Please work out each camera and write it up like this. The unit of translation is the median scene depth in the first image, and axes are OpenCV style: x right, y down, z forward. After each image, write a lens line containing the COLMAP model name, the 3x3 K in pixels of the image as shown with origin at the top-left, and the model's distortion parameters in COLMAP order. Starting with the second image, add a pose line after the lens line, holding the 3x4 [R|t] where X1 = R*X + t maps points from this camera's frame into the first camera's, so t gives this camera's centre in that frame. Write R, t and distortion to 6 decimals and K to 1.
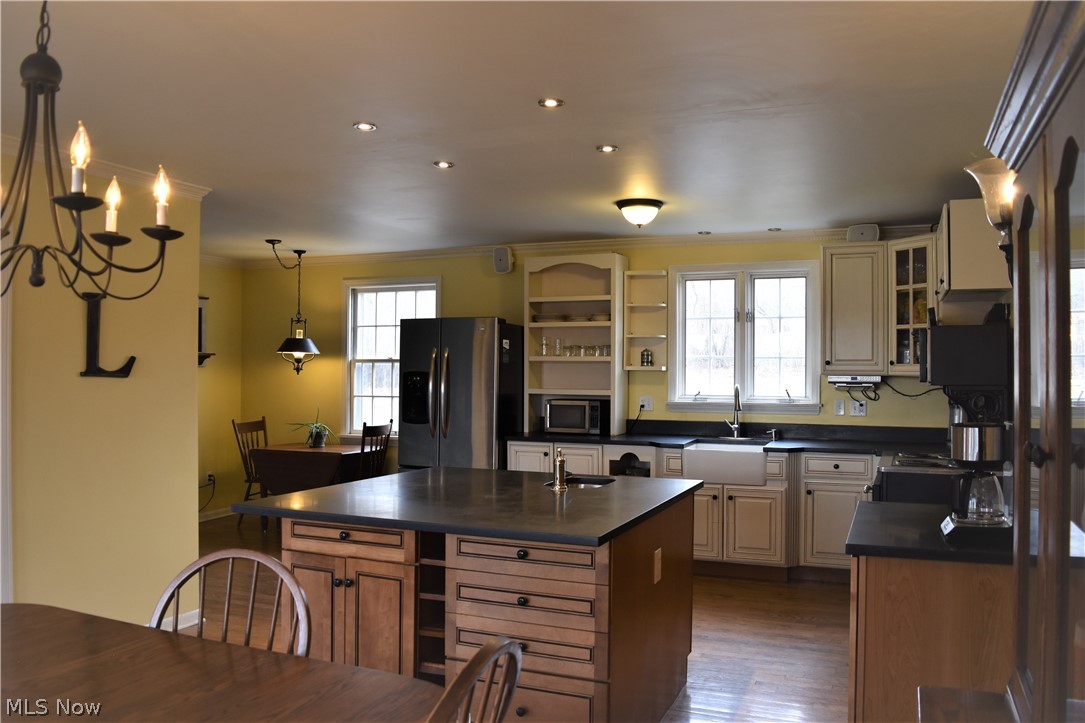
lens RADIAL K [[851.0, 0, 555.9], [0, 851.0, 363.1], [0, 0, 1]] dist [-0.105854, 0.032863]
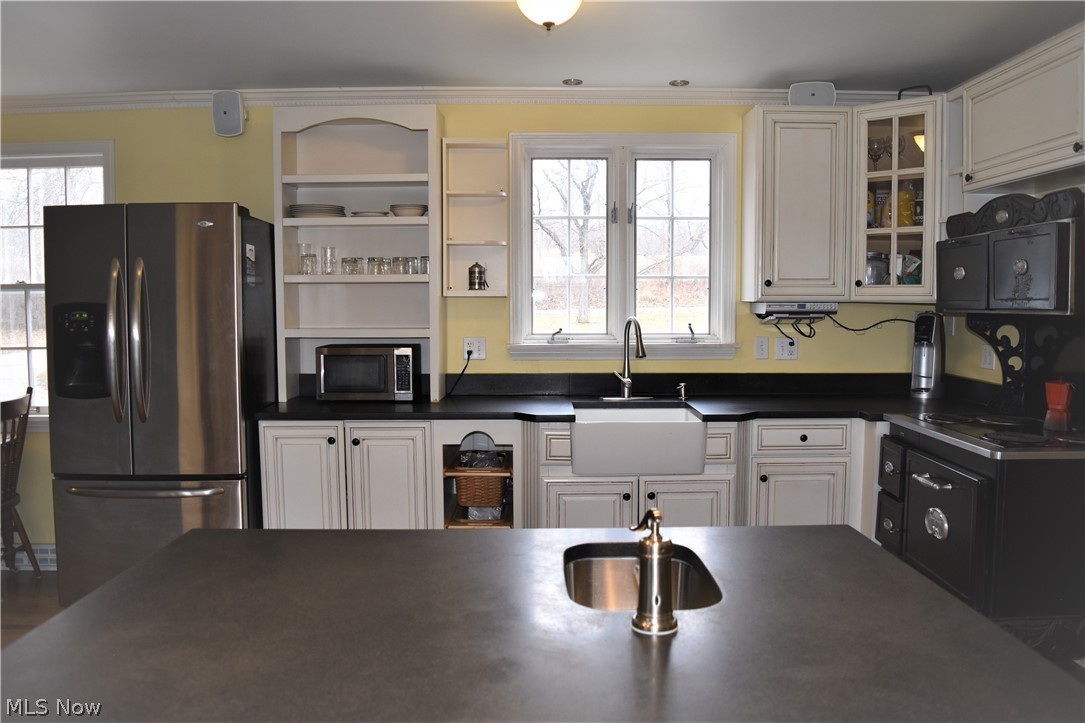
lens RADIAL K [[851.0, 0, 555.9], [0, 851.0, 363.1], [0, 0, 1]] dist [-0.105854, 0.032863]
pose [[0.920727, -0.036768, 0.388471, -0.090394], [0.005396, 0.996655, 0.081542, 0.006642], [-0.390170, -0.072982, 0.917846, 0.393513]]
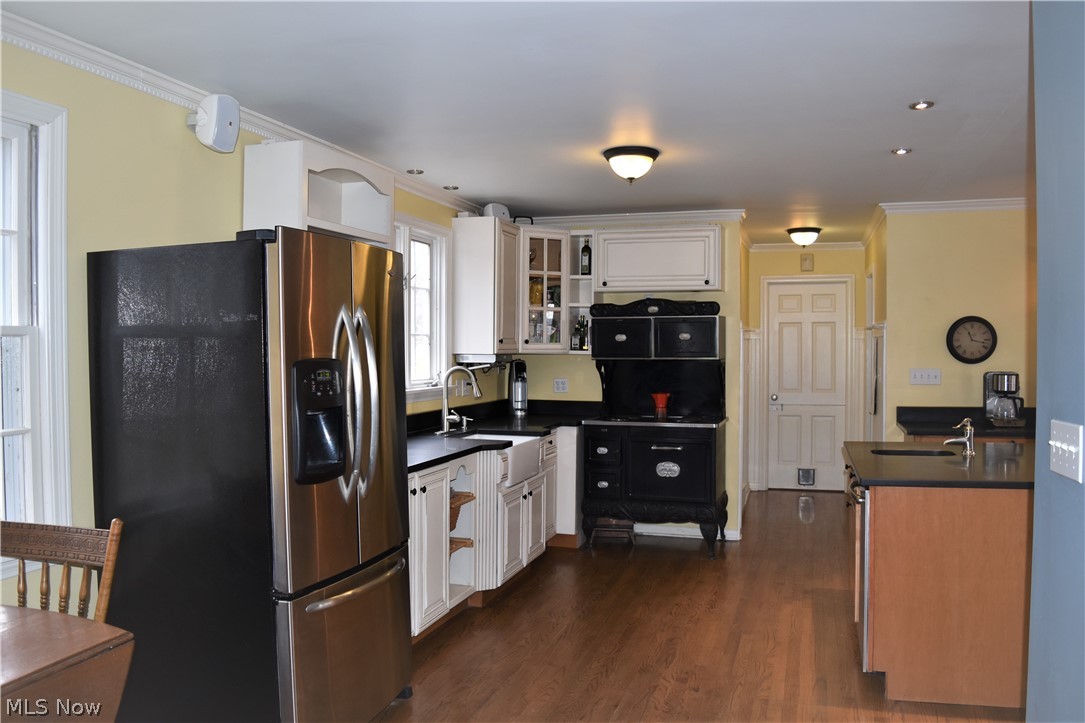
lens RADIAL K [[851.0, 0, 555.9], [0, 851.0, 363.1], [0, 0, 1]] dist [-0.105854, 0.032863]
pose [[-0.095791, -0.025000, 0.995087, -0.594771], [-0.007811, 0.999673, 0.024364, 0.000585], [-0.995371, -0.005439, -0.095955, 0.925759]]
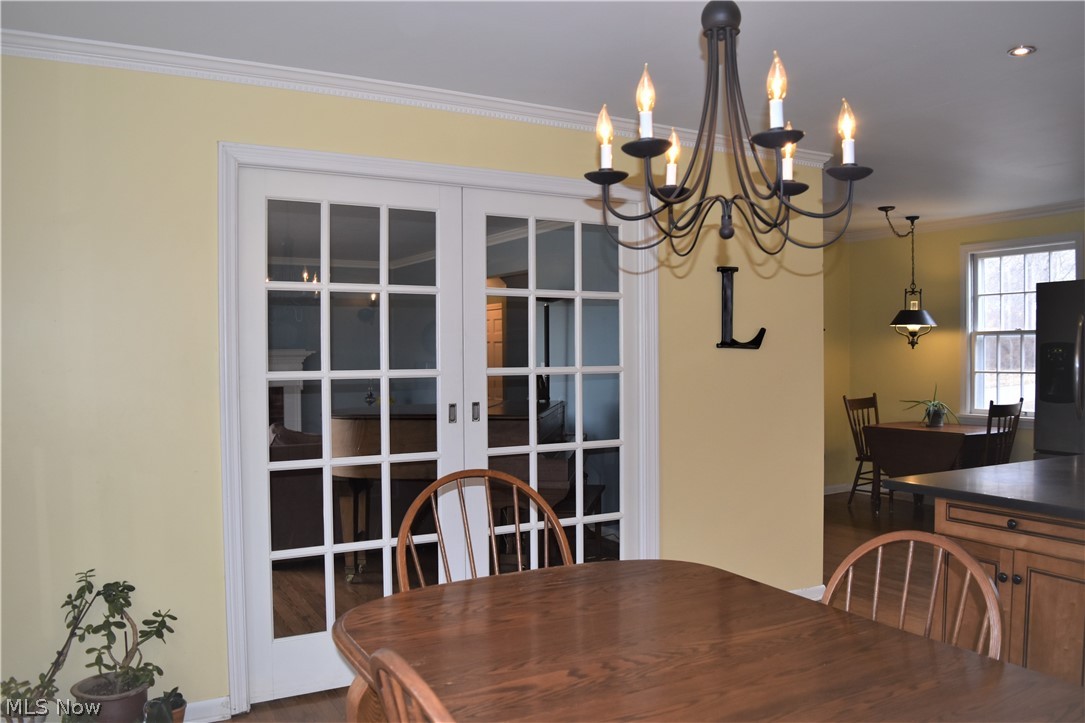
lens RADIAL K [[851.0, 0, 555.9], [0, 851.0, 363.1], [0, 0, 1]] dist [-0.105854, 0.032863]
pose [[0.784531, -0.000486, -0.620089, -0.046634], [0.014341, 0.999746, 0.017361, 0.008783], [0.619923, -0.022513, 0.784339, 0.024133]]
